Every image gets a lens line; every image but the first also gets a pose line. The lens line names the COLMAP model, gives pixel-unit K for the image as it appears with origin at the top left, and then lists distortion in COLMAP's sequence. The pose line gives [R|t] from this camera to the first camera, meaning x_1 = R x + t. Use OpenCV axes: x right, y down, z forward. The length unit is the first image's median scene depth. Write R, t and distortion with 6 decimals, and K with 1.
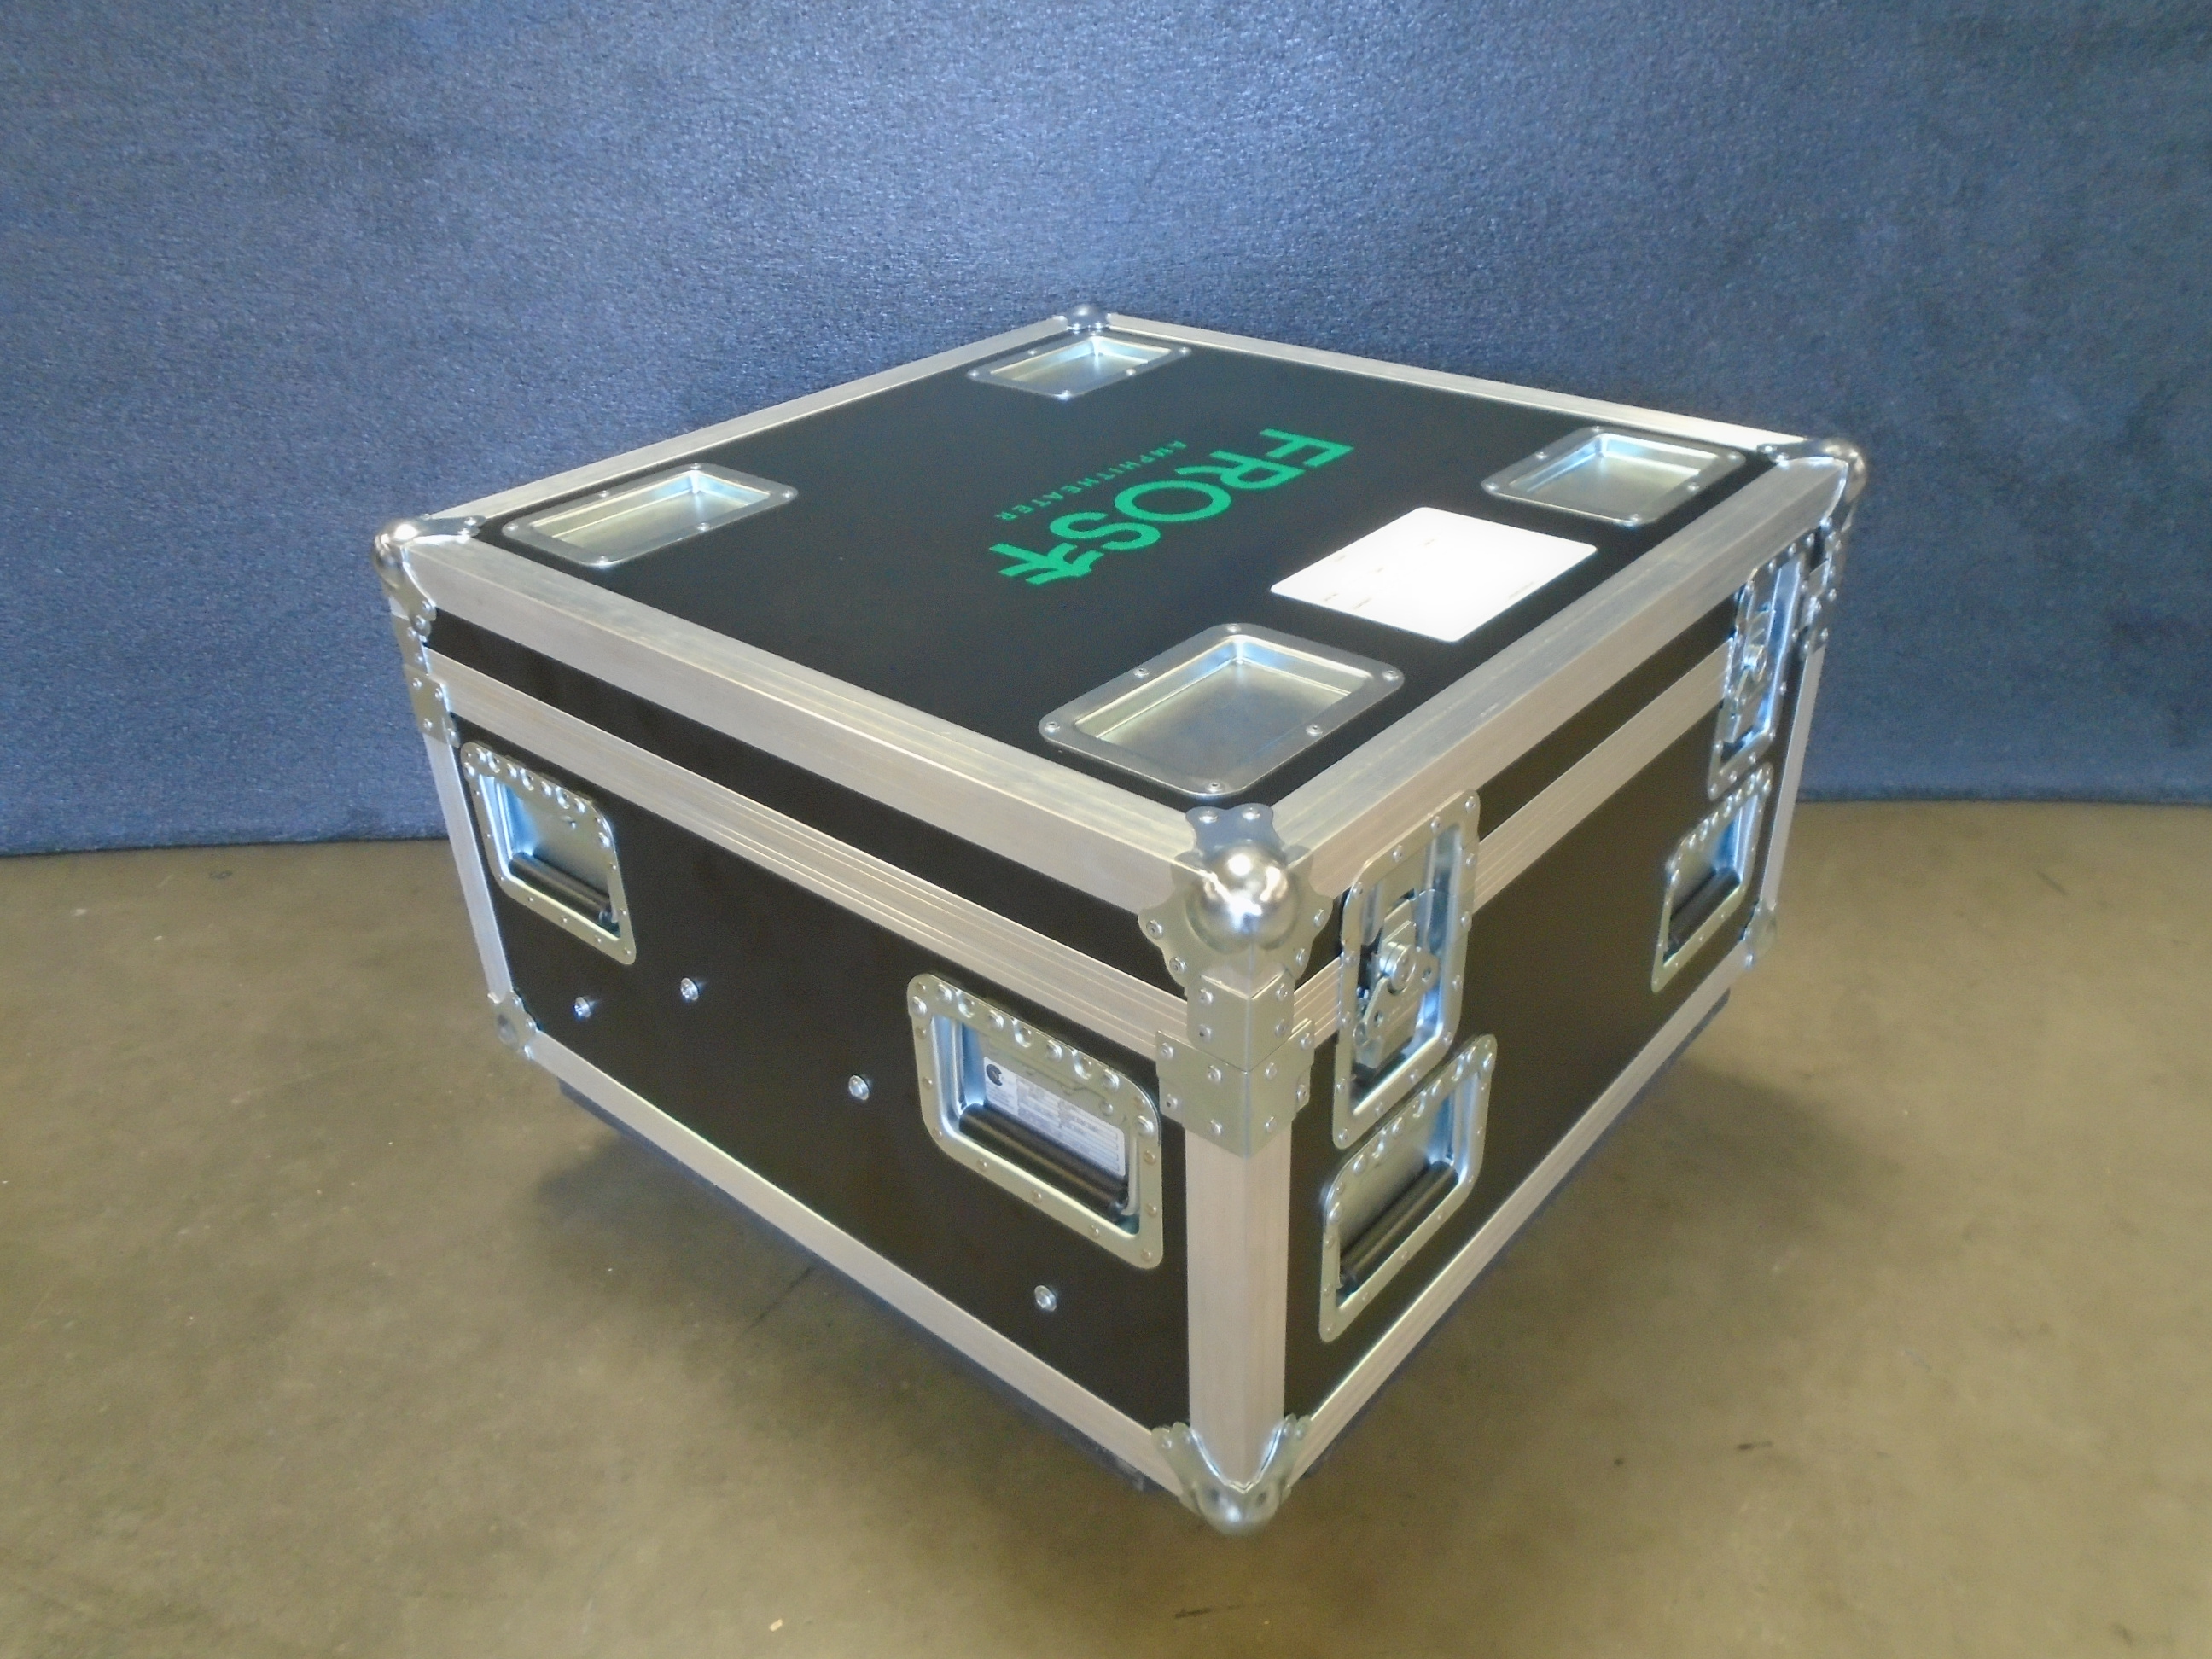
lens RADIAL K [[1693.2, 0, 1075.8], [0, 1693.2, 827.2], [0, 0, 1]] dist [-0.008171, 0.000069]
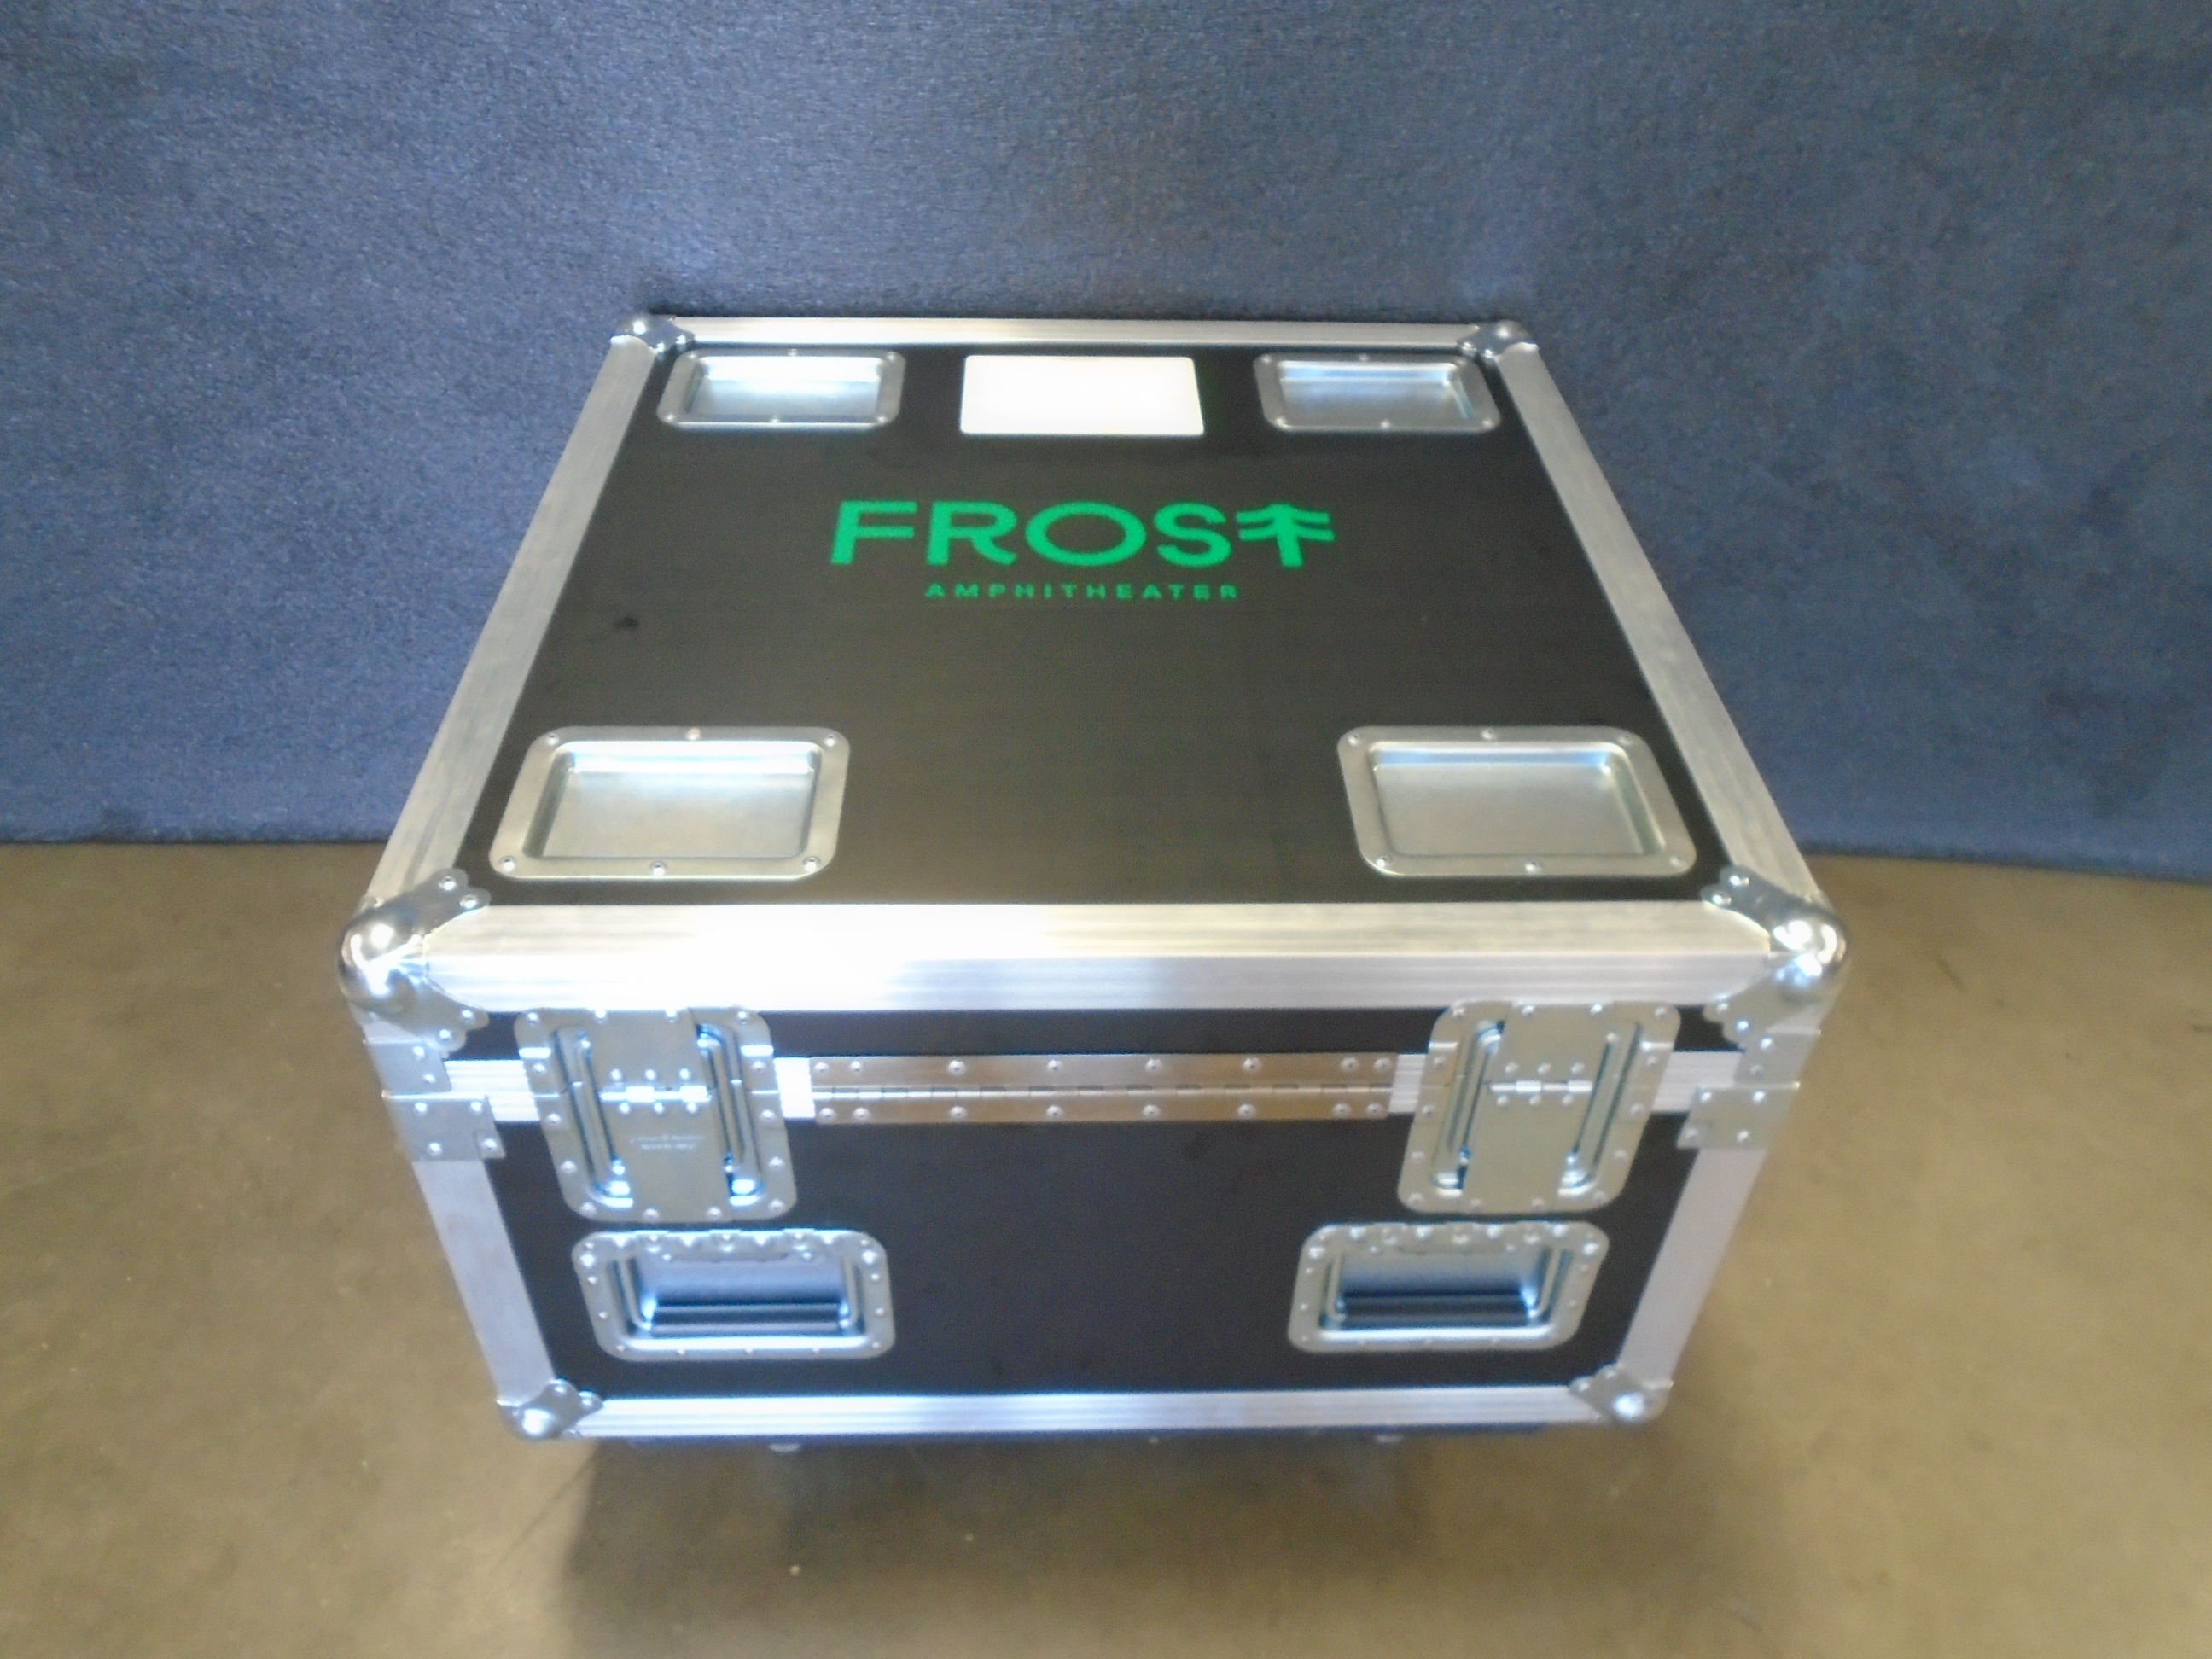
lens RADIAL K [[1718.0, 0, 1067.7], [0, 1718.0, 833.5], [0, 0, 1]] dist [-0.004532, -0.002824]
pose [[0.998548, 0.029939, 0.044784, 0.046386], [-0.036916, 0.985750, 0.164117, -0.194829], [-0.039233, -0.165532, 0.985424, 0.097595]]
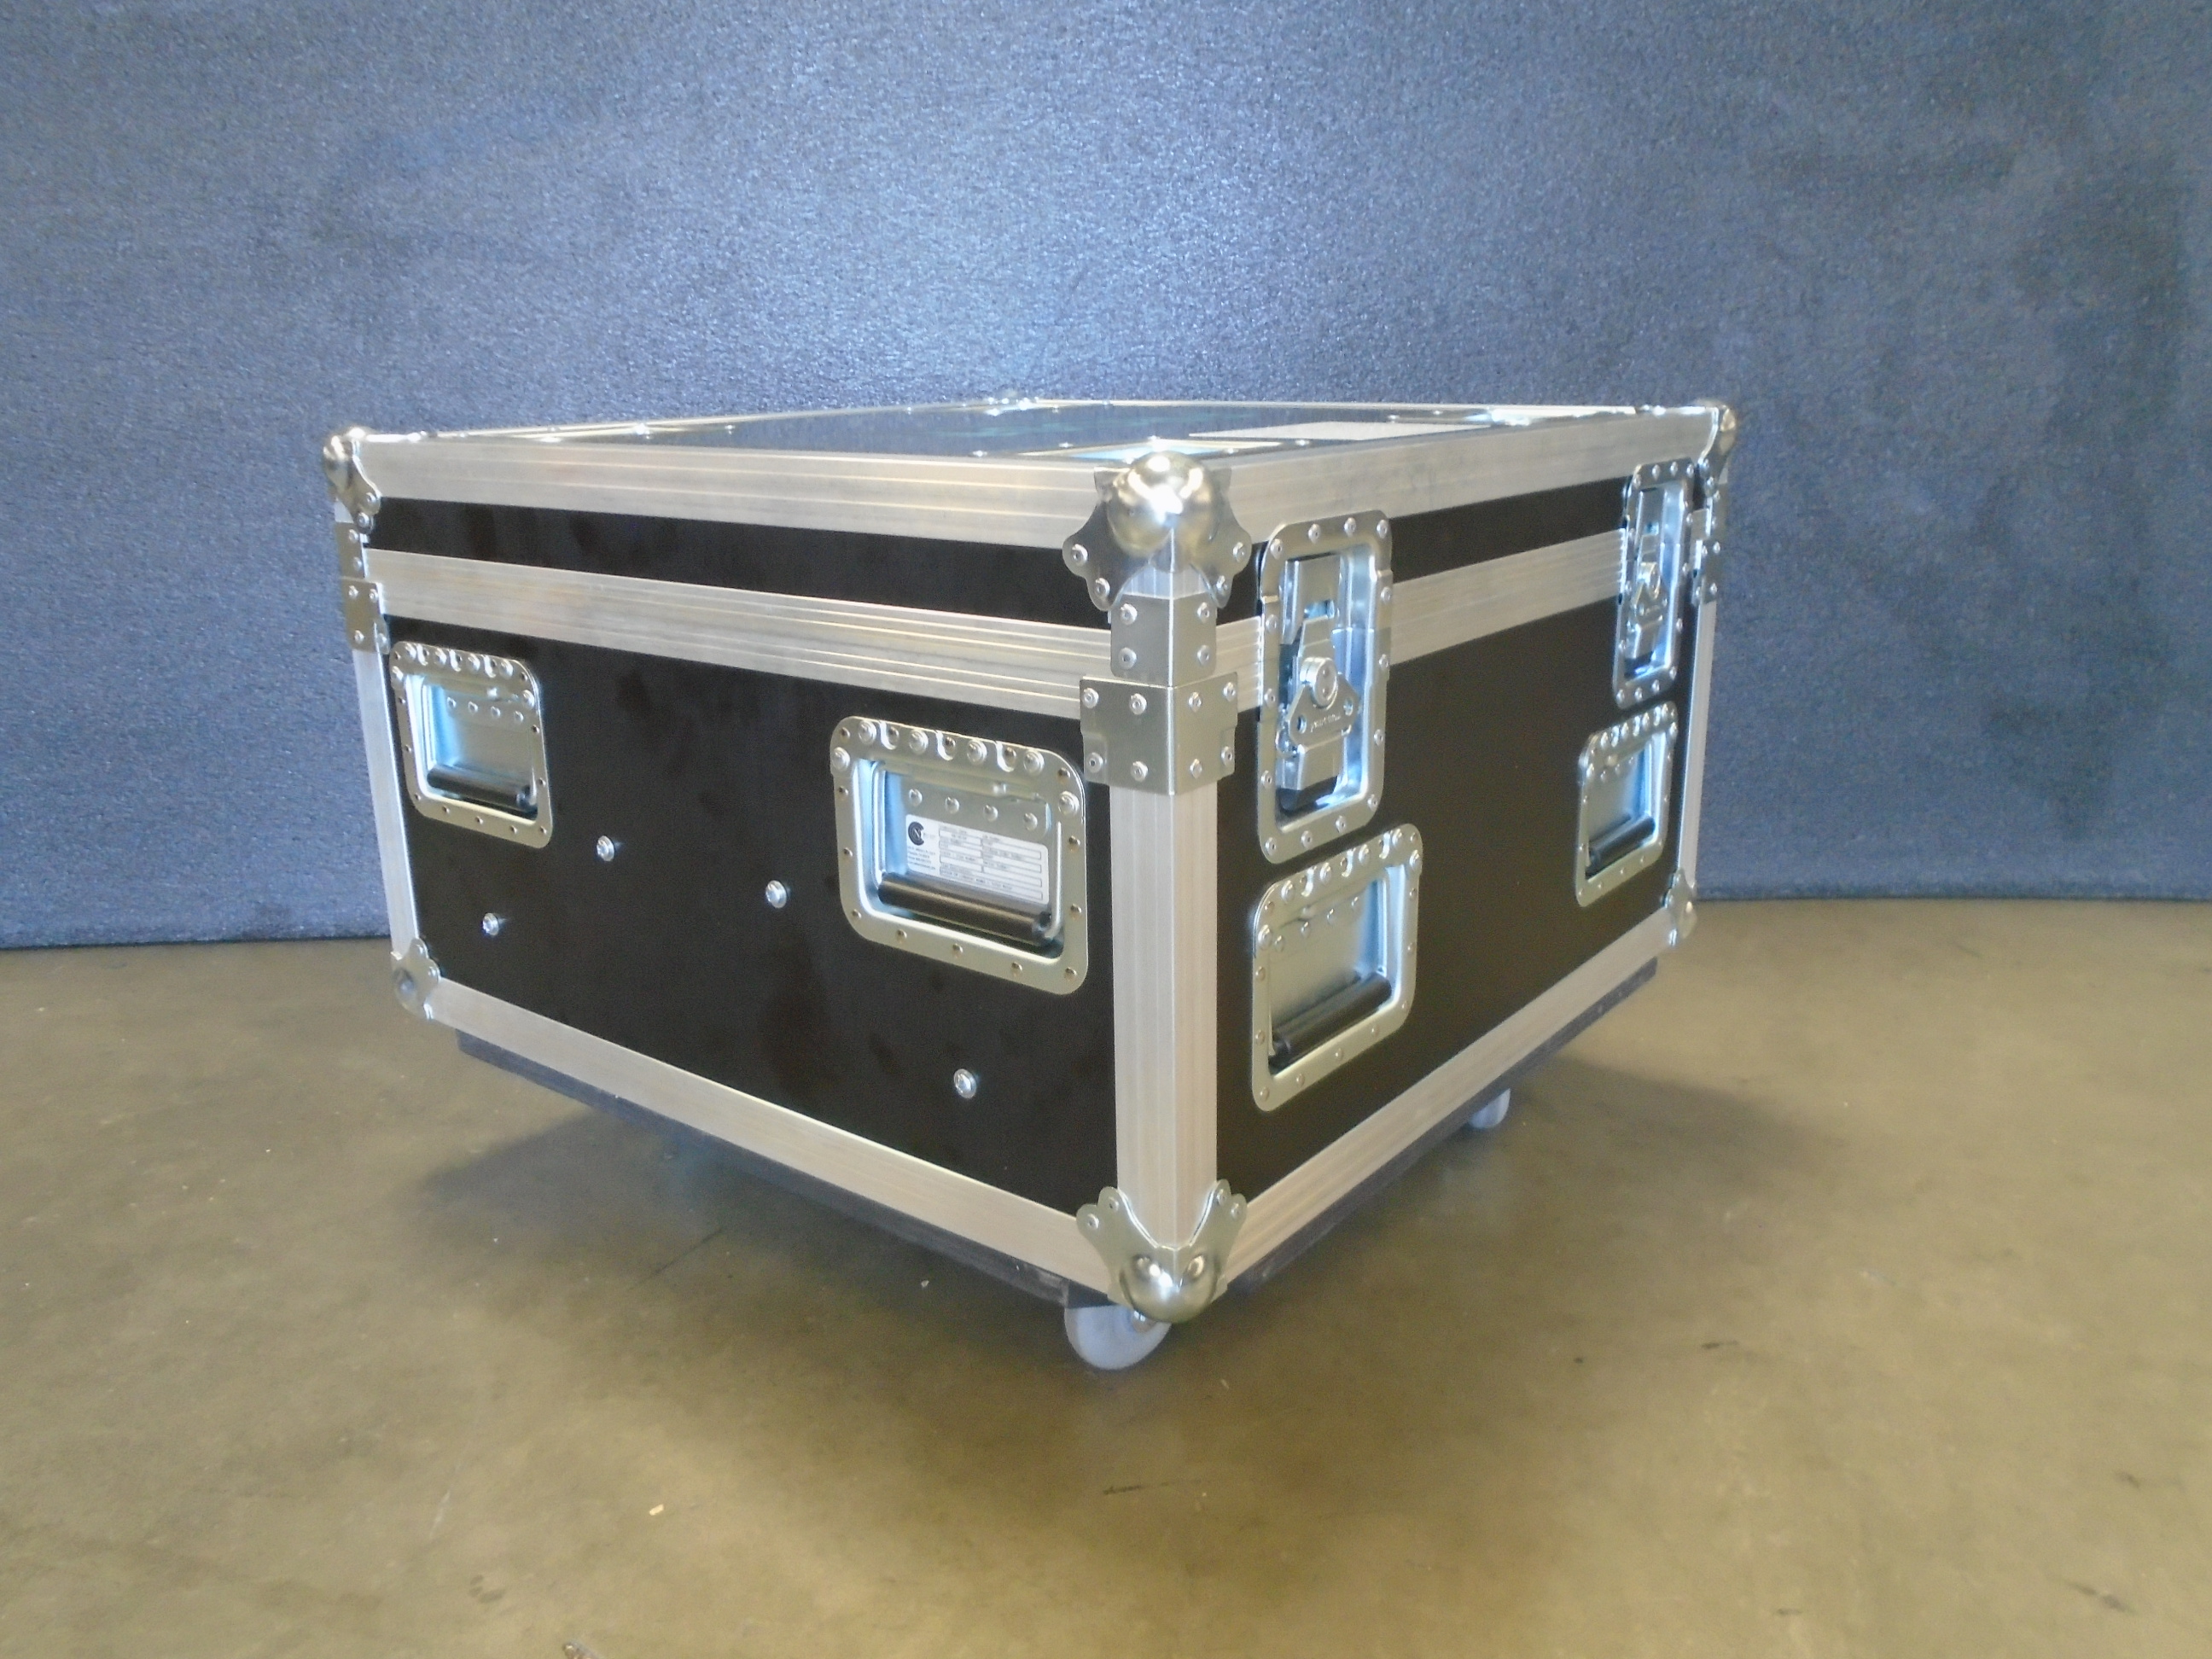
lens RADIAL K [[1697.3, 0, 1073.9], [0, 1697.3, 826.4], [0, 0, 1]] dist [-0.008782, 0.003146]
pose [[0.999123, 0.008089, 0.041091, 0.001640], [0.002400, 0.968499, -0.249008, 0.227846], [-0.041811, 0.248888, 0.967629, 0.024269]]
